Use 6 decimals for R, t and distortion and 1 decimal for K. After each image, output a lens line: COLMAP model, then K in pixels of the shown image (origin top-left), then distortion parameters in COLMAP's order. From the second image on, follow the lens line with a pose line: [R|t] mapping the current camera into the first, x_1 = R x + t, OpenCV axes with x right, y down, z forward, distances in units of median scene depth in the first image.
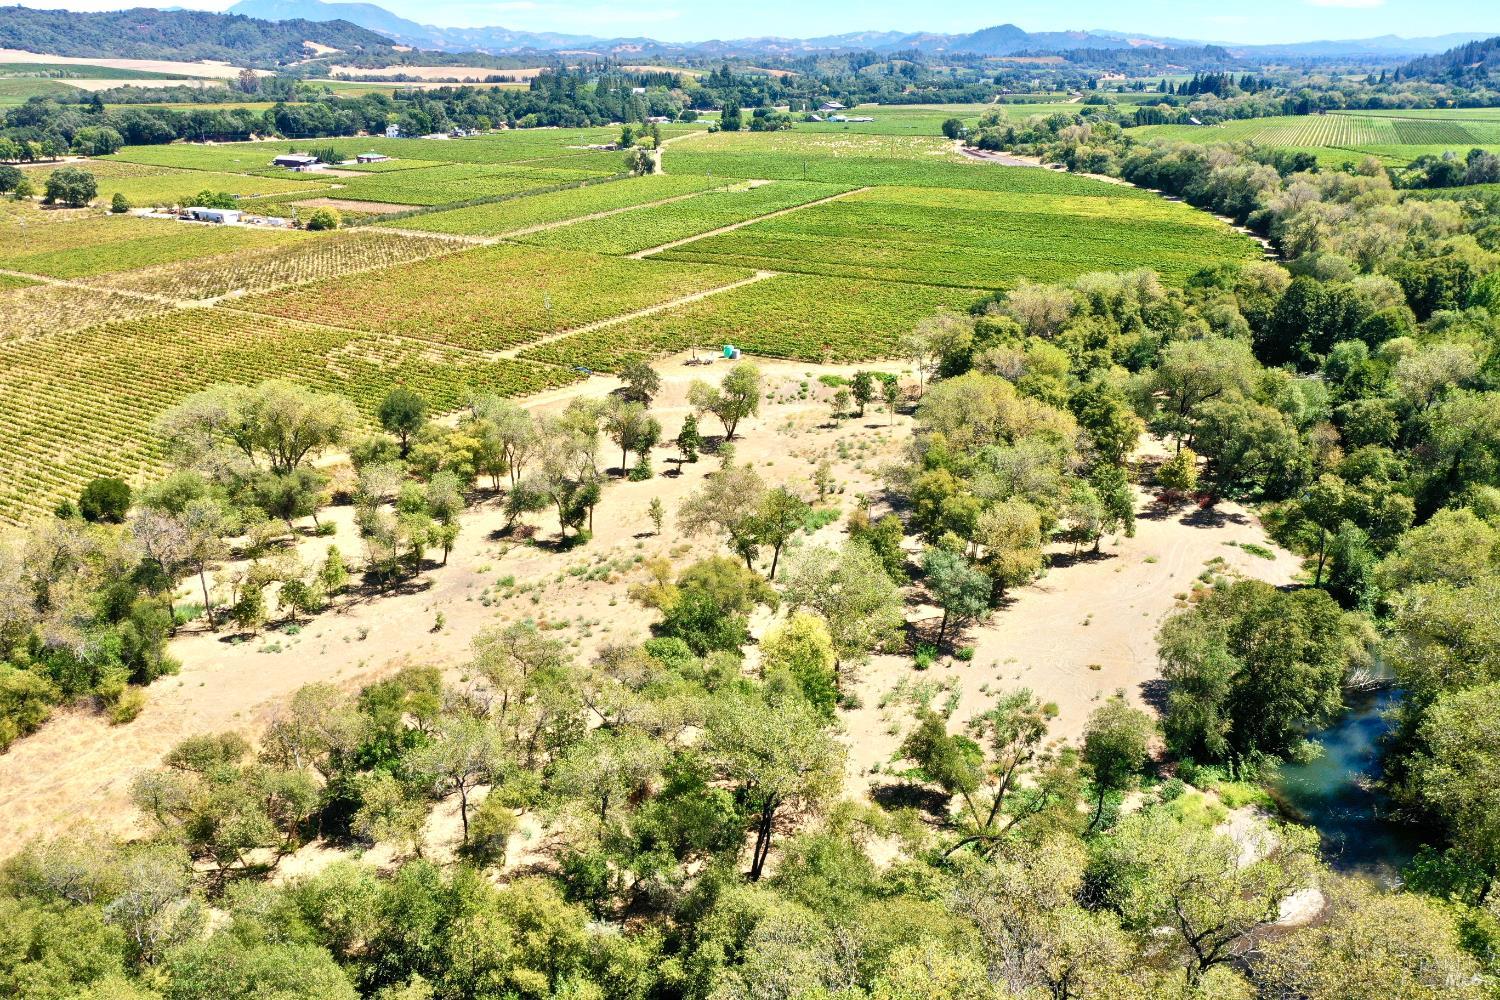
lens RADIAL K [[1187.3, 0, 748.9], [0, 1187.3, 495.2], [0, 0, 1]] dist [-0.005216, -0.002470]
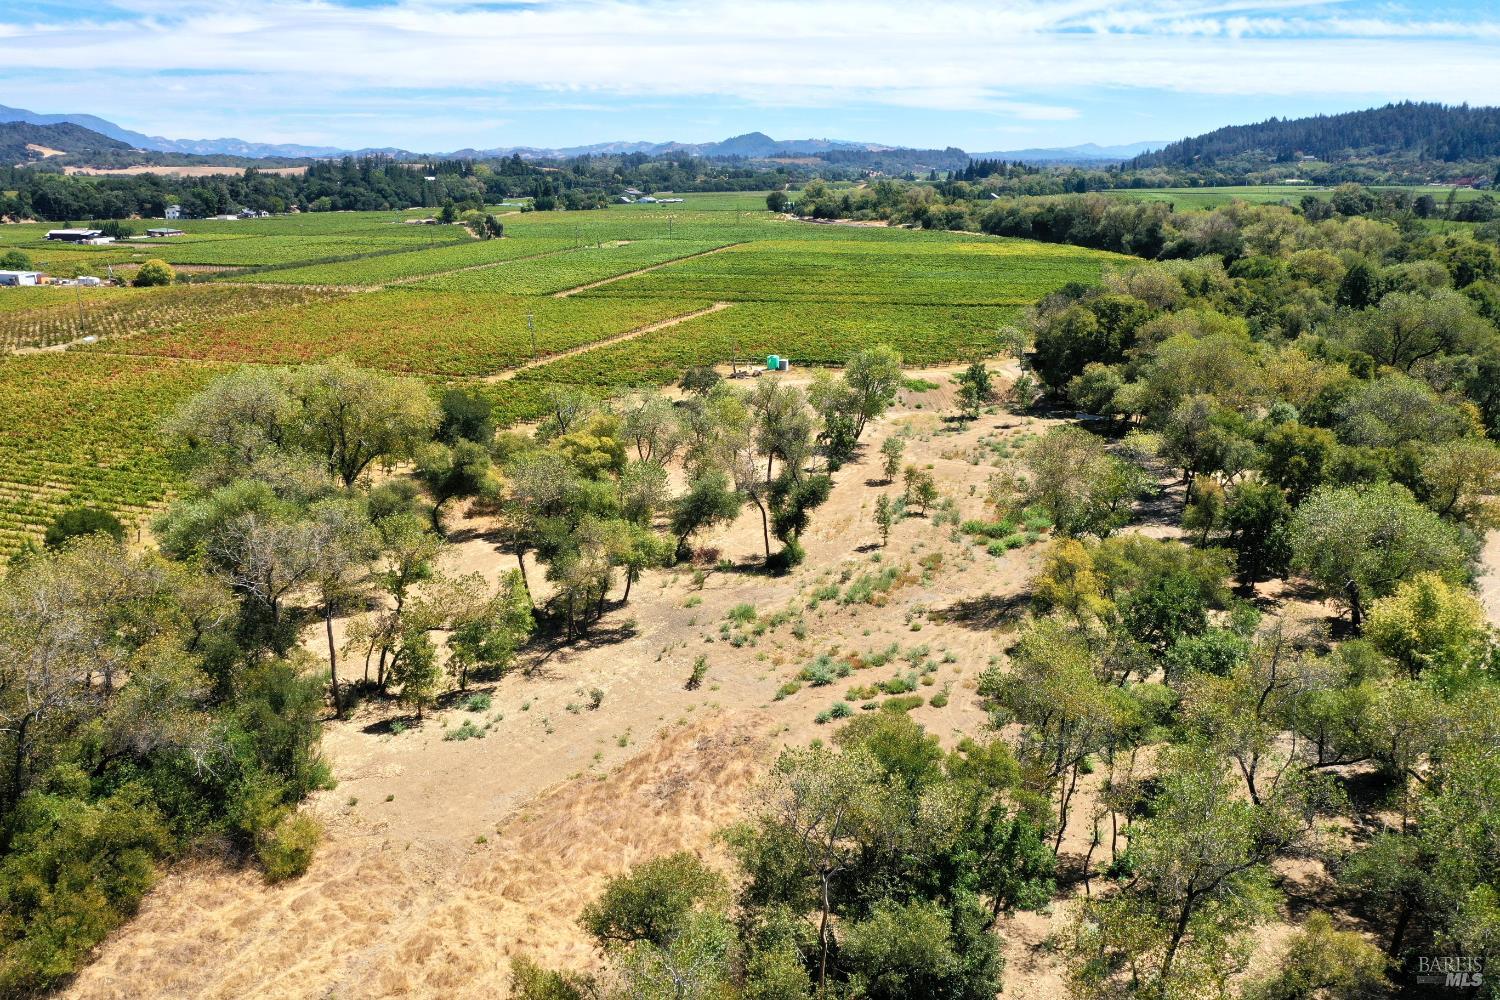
lens RADIAL K [[1187.3, 0, 747.7], [0, 1187.3, 498.1], [0, 0, 1]] dist [-0.005216, -0.002470]
pose [[0.979481, -0.060169, 0.192343, -0.064647], [0.076002, 0.994206, -0.076020, 0.011488], [-0.186654, 0.089078, 0.978379, 0.062310]]
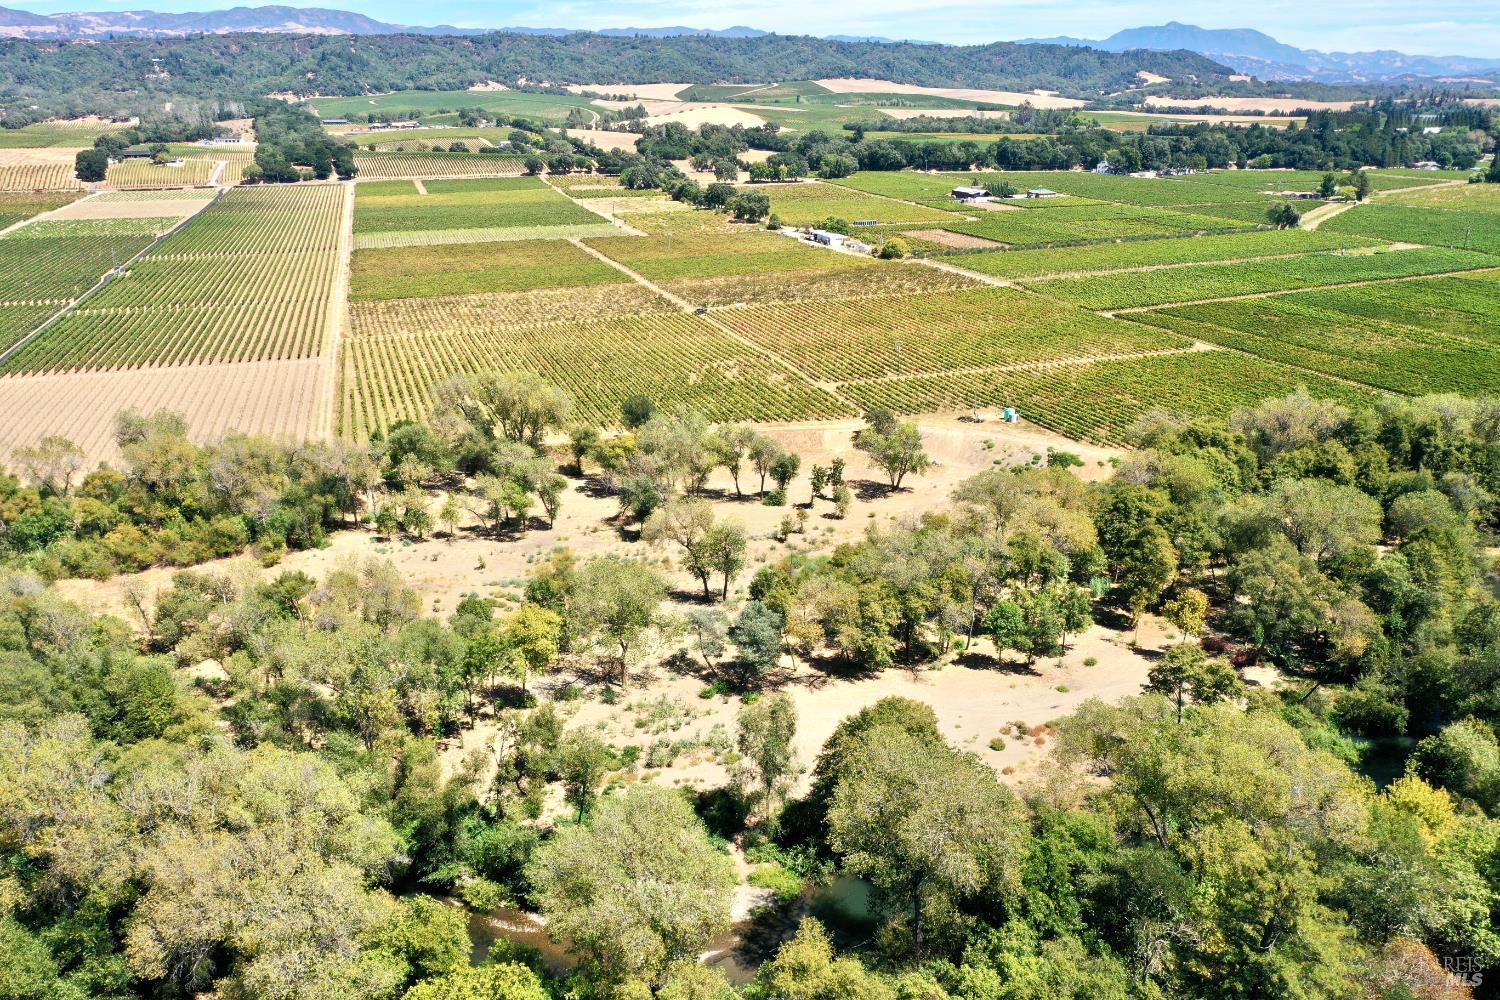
lens RADIAL K [[1187.3, 0, 745.8], [0, 1187.3, 505.6], [0, 0, 1]] dist [-0.005216, -0.002470]
pose [[0.780392, 0.207919, -0.589710, 0.136822], [-0.214242, 0.974923, 0.060220, -0.018484], [0.587443, 0.079345, 0.805367, 0.015954]]
